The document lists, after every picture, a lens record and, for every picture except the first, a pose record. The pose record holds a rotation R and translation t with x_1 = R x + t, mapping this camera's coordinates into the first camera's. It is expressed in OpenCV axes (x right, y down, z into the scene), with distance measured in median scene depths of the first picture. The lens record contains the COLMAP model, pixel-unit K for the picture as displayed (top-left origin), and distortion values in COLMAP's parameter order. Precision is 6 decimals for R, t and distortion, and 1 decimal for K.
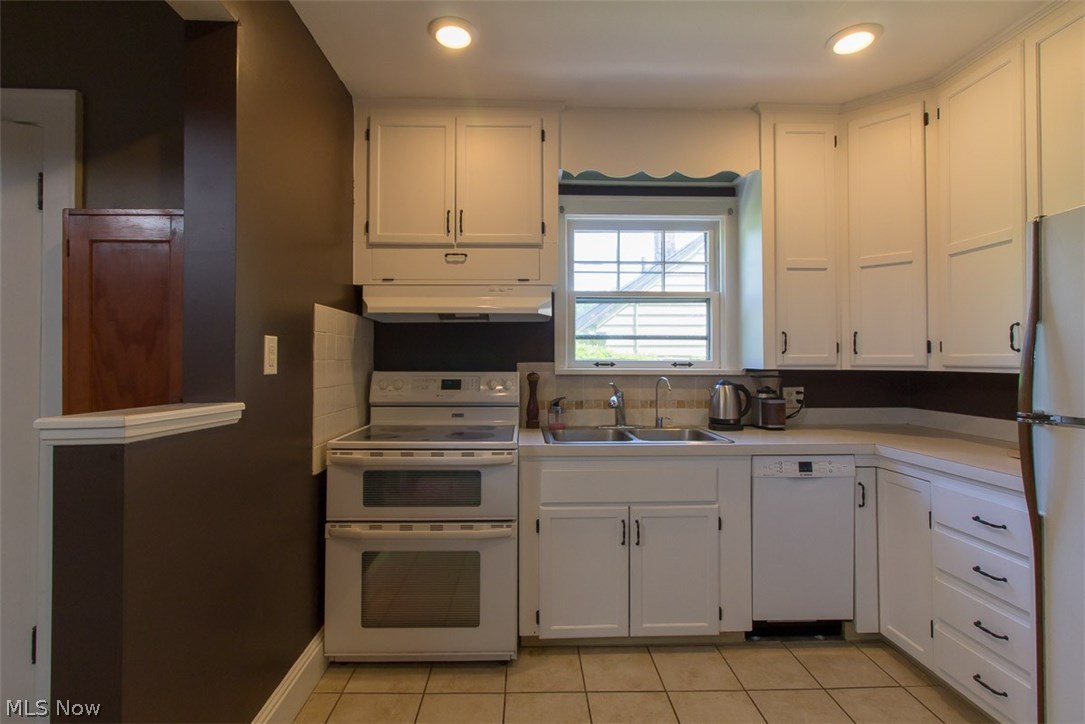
lens RADIAL K [[507.1, 0, 540.9], [0, 507.1, 355.3], [0, 0, 1]] dist [-0.004374, 0.001966]
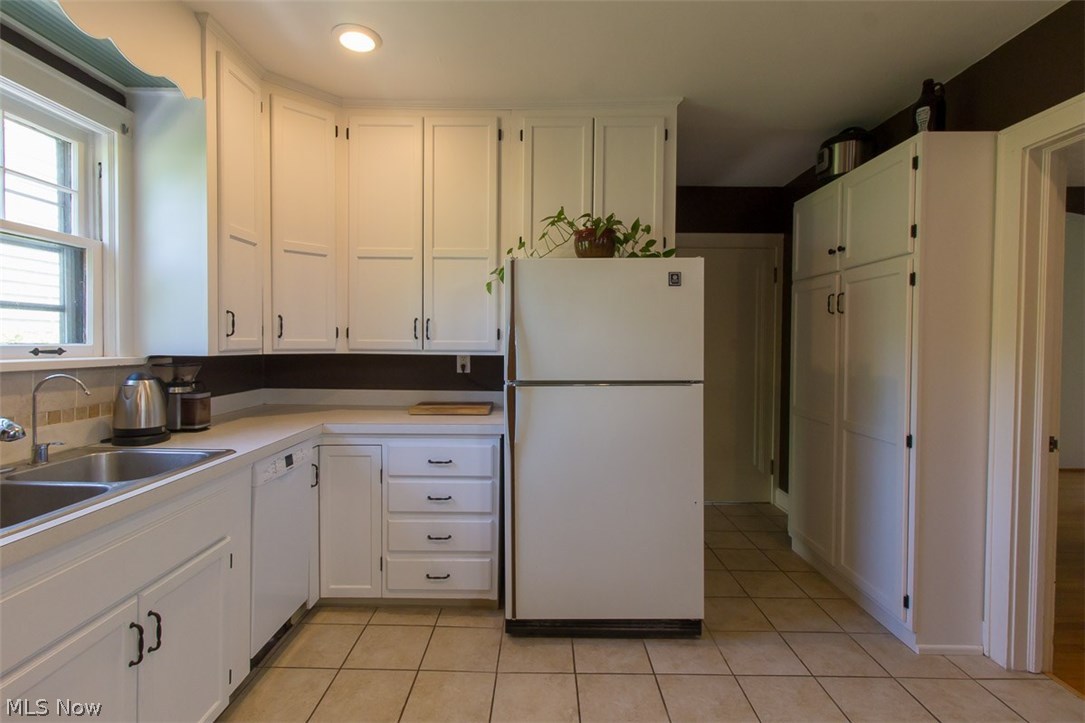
lens RADIAL K [[507.1, 0, 540.9], [0, 507.1, 354.8], [0, 0, 1]] dist [-0.004374, 0.001966]
pose [[0.045454, -0.024941, 0.998655, -0.331449], [-0.018601, 0.999494, 0.025809, -0.004694], [-0.998793, -0.019749, 0.044967, 0.440184]]
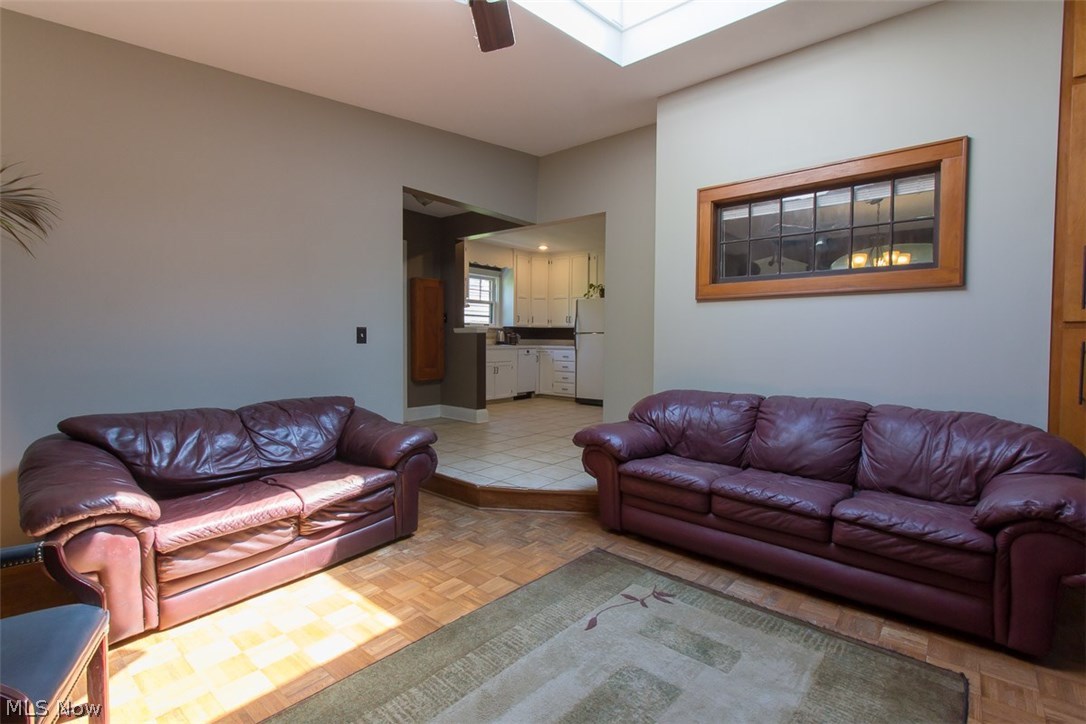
lens RADIAL K [[507.6, 0, 541.4], [0, 507.6, 355.3], [0, 0, 1]] dist [-0.004374, 0.001966]
pose [[0.665235, -0.019517, 0.746379, -1.999731], [-0.017911, 0.998953, 0.042085, 0.073822], [-0.746419, -0.041365, 0.664190, -1.430158]]
